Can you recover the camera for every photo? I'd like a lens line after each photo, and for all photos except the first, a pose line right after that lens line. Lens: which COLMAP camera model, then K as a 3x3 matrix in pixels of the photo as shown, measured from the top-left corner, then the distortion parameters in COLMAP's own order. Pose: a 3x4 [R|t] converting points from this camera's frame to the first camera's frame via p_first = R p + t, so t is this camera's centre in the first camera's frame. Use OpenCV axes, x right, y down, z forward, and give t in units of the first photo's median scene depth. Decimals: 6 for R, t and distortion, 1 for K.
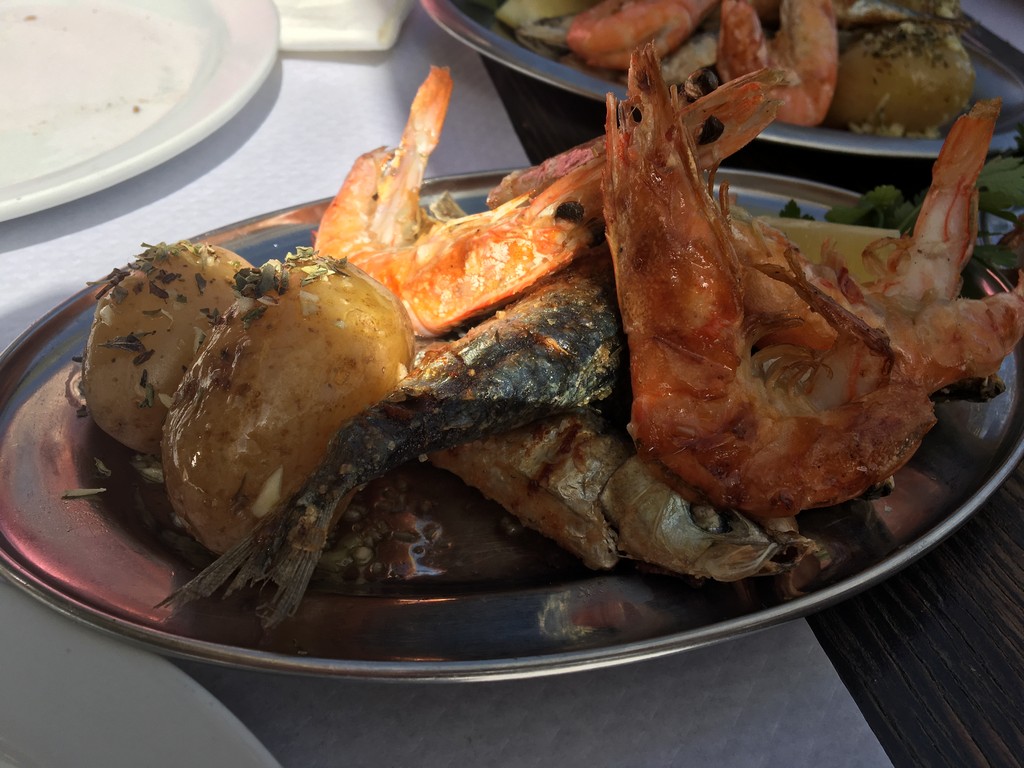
lens RADIAL K [[887.3, 0, 515.3], [0, 887.3, 384.1], [0, 0, 1]] dist [0.071783, -0.080230]
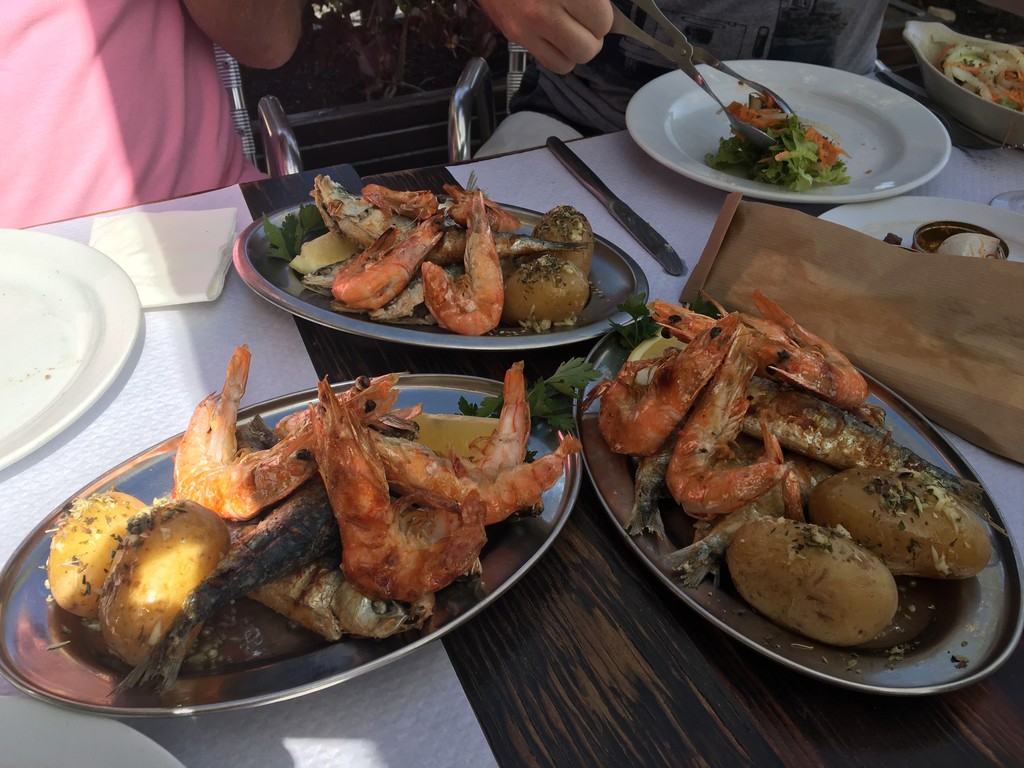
lens RADIAL K [[887.3, 0, 511.4], [0, 887.3, 378.3], [0, 0, 1]] dist [0.071783, -0.080230]
pose [[0.986129, -0.134524, 0.097227, 0.364260], [0.139915, 0.988854, -0.050899, -0.211002], [-0.089297, 0.063797, 0.993960, -1.041855]]
